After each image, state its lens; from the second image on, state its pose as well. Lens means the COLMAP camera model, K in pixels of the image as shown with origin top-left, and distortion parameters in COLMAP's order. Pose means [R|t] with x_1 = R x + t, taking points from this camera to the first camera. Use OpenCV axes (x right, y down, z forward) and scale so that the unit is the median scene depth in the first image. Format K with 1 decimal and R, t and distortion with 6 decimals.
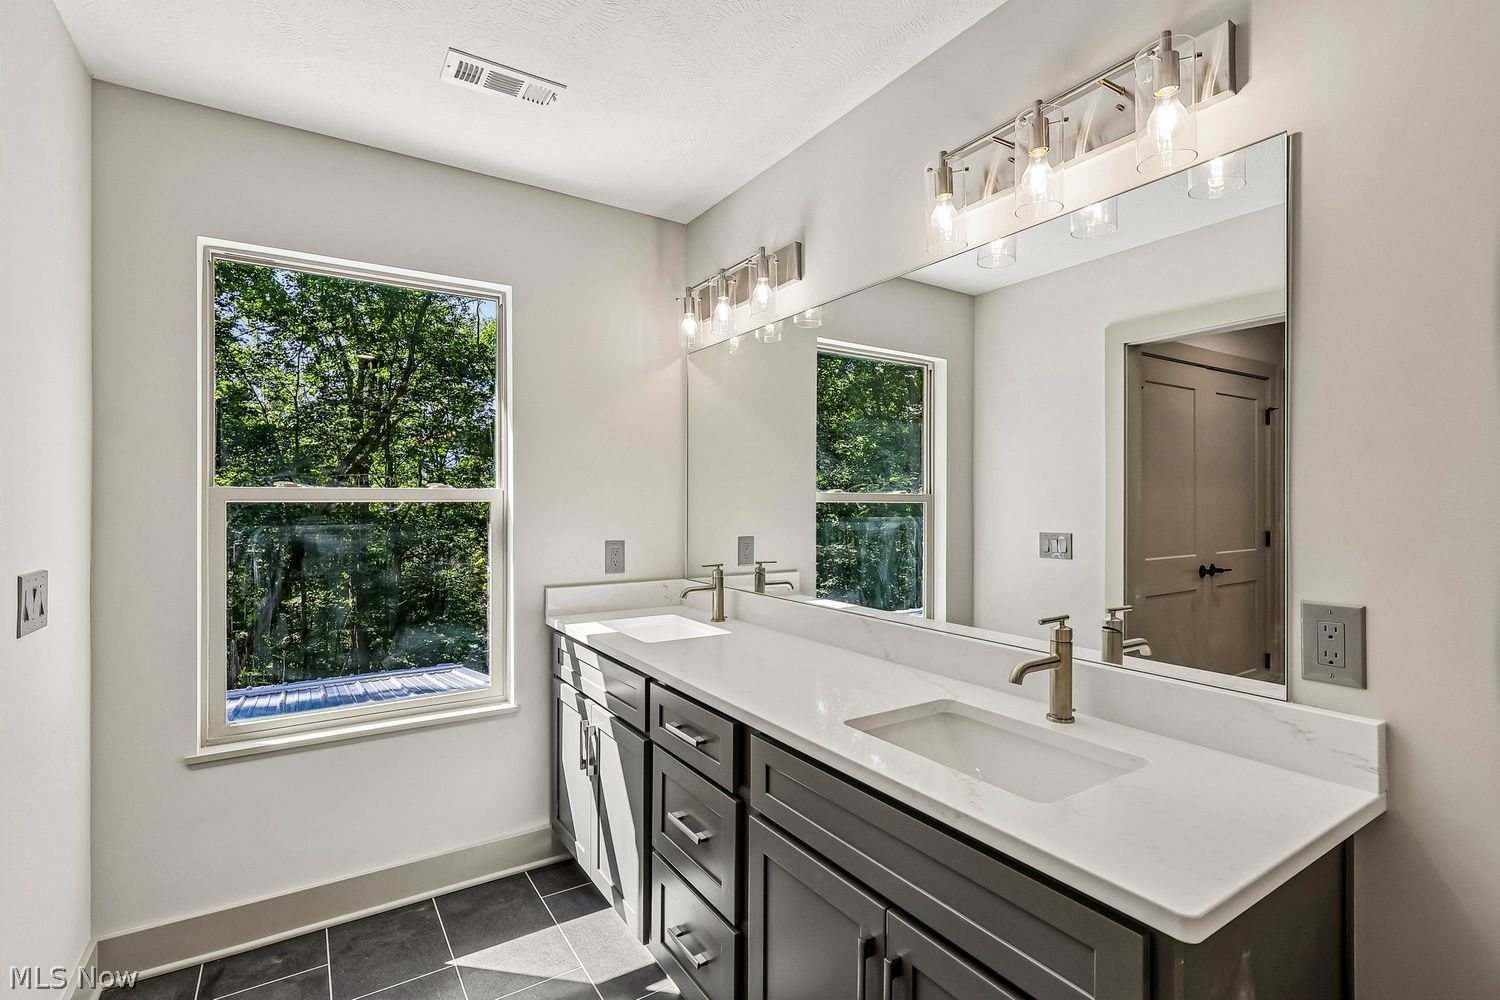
lens RADIAL K [[702.5, 0, 745.8], [0, 702.5, 494.6], [0, 0, 1]] dist [-0.000463, 0.000017]
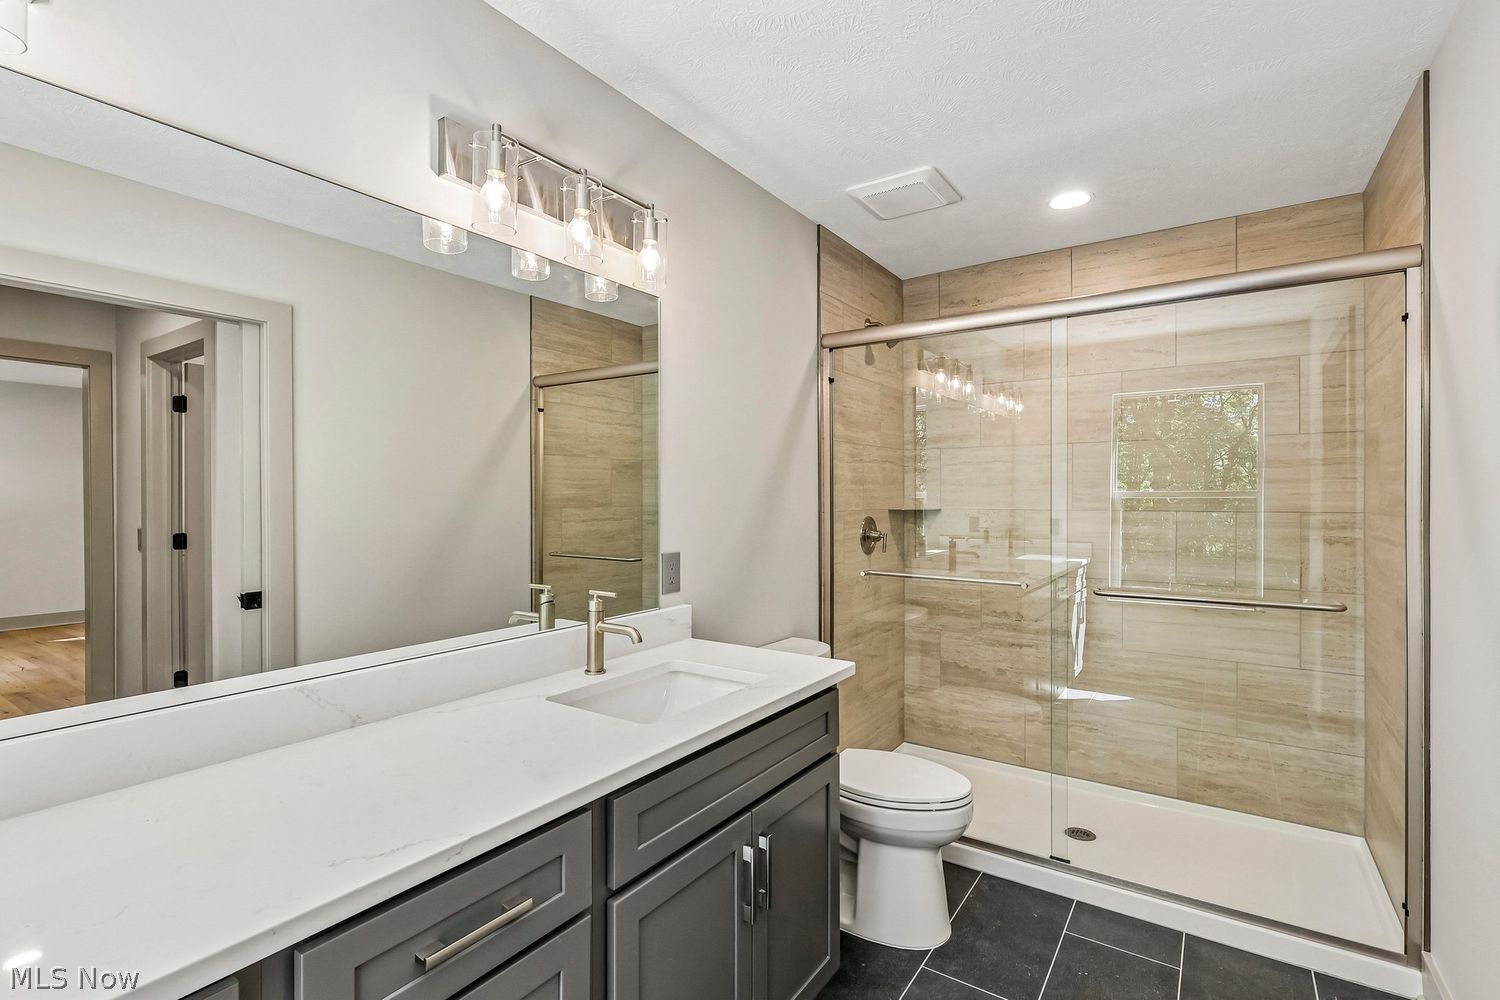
lens RADIAL K [[702.5, 0, 740.1], [0, 702.5, 494.0], [0, 0, 1]] dist [-0.000463, 0.000017]
pose [[-0.382886, -0.005548, 0.923779, -0.808349], [-0.006160, 0.999975, 0.003453, -0.005885], [-0.923775, -0.004369, -0.382910, 1.229602]]
